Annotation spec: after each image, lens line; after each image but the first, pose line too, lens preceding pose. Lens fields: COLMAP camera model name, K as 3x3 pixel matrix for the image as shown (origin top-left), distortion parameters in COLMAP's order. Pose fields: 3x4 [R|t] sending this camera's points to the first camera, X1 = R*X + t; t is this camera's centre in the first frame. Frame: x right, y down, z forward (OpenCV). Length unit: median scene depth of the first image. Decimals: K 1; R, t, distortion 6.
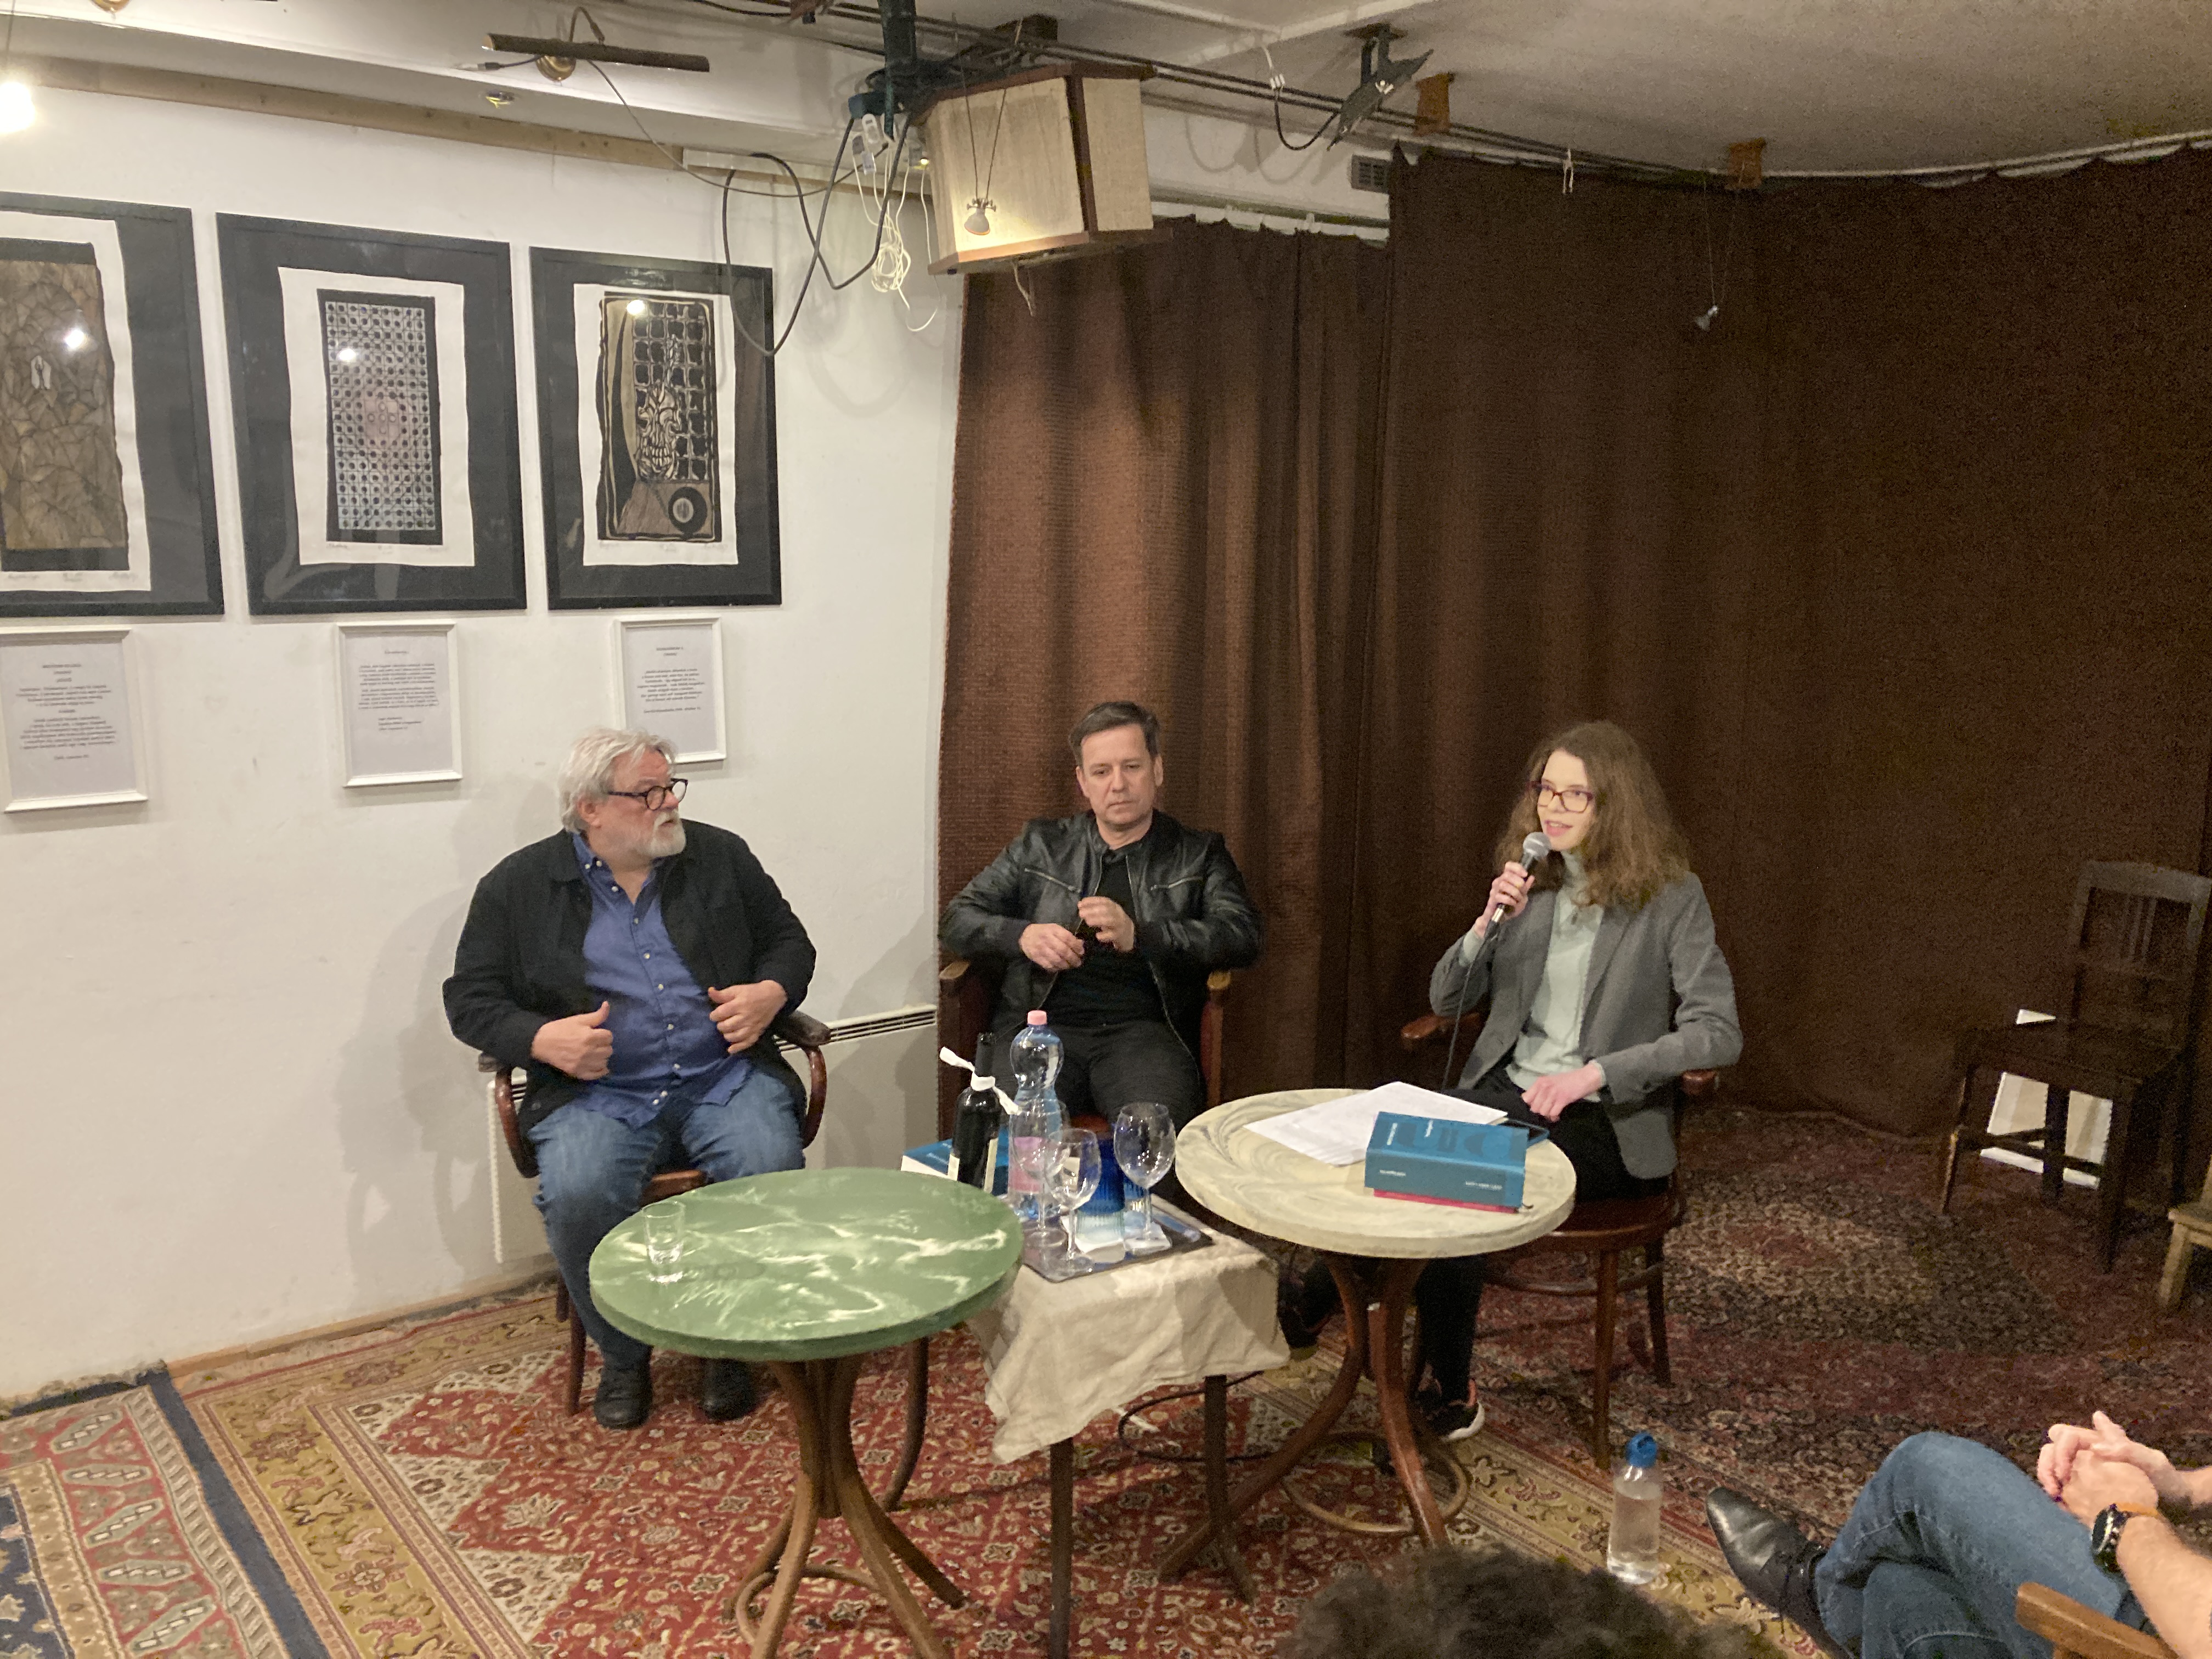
lens RADIAL K [[1840.3, 0, 1106.0], [0, 1840.3, 829.5], [0, 0, 1]] dist [0.001215, -0.009352]
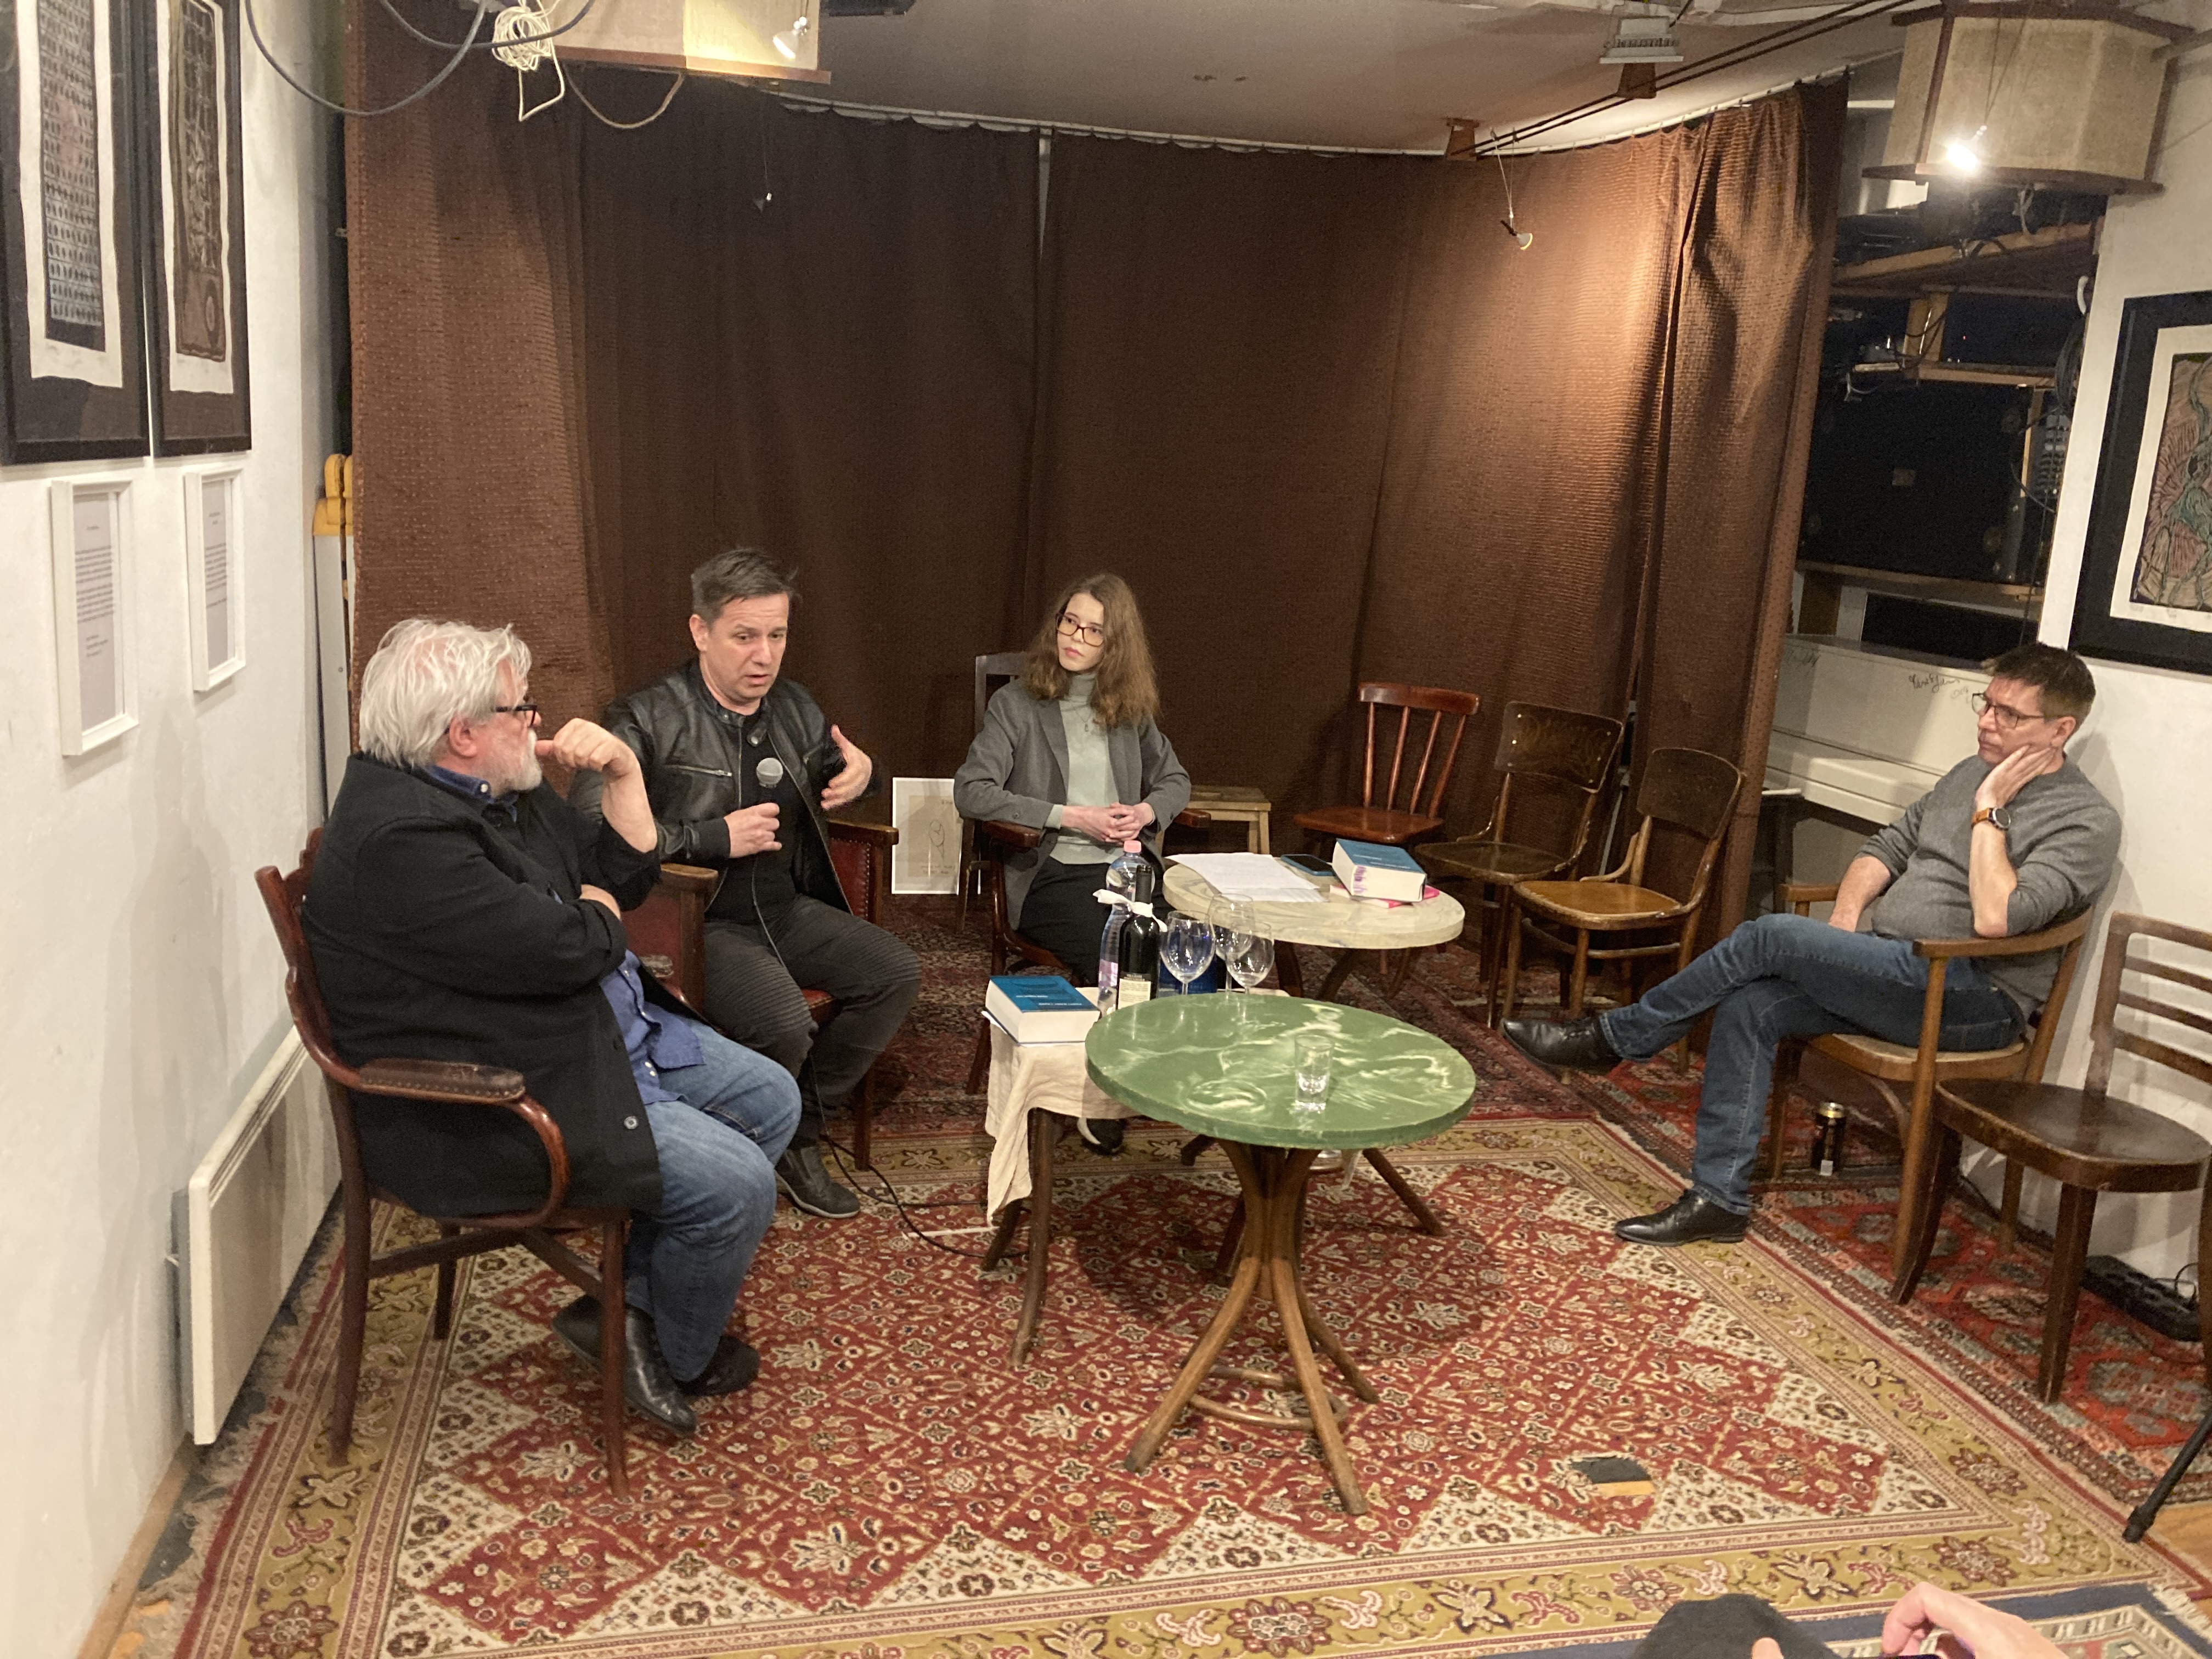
lens RADIAL K [[1840.3, 0, 1106.0], [0, 1840.3, 829.5], [0, 0, 1]] dist [0.001215, -0.009352]
pose [[0.412965, -0.169237, 0.894885, -1.022106], [0.103264, 0.984948, 0.138615, -0.059723], [-0.904874, 0.035166, 0.424226, 0.554812]]
